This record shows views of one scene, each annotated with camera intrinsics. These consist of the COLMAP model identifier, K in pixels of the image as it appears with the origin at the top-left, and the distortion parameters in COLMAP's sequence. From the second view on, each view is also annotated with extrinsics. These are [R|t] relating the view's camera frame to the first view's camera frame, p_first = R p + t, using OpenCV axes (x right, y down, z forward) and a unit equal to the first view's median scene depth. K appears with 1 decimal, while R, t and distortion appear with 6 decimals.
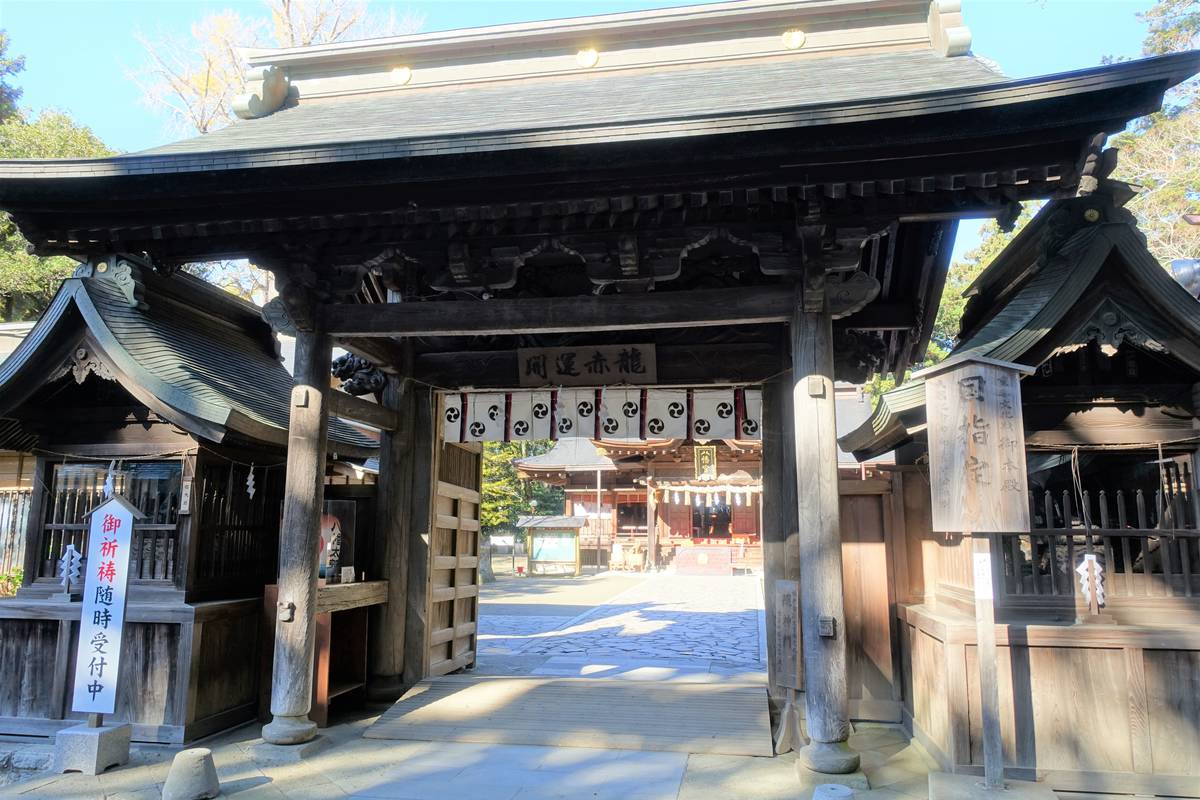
lens RADIAL K [[814.5, 0, 600.0], [0, 814.5, 400.0], [0, 0, 1]] dist [-0.001777, -0.005186]
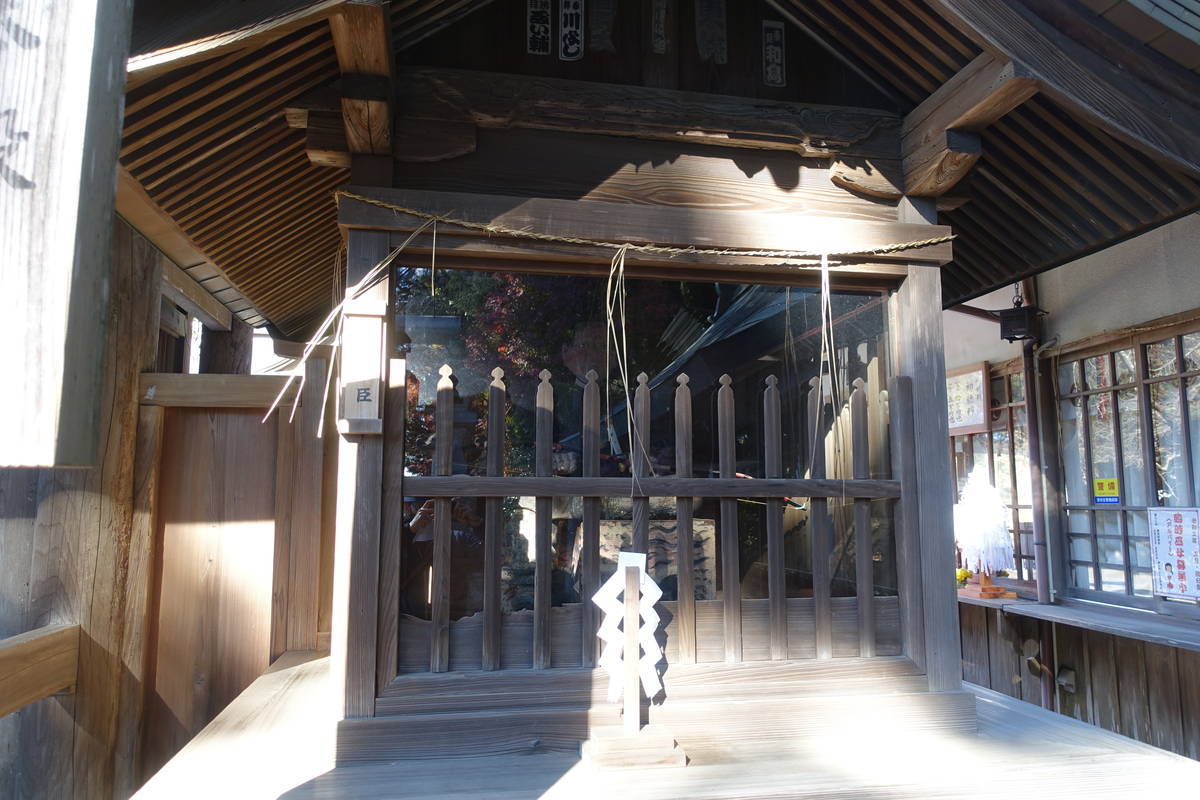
lens RADIAL K [[814.5, 0, 600.0], [0, 814.5, 400.0], [0, 0, 1]] dist [-0.001777, -0.005186]
pose [[0.938272, 0.037023, 0.343912, 0.311027], [-0.051349, 0.998147, 0.032638, 0.076967], [-0.342066, -0.048283, 0.938435, 0.455098]]
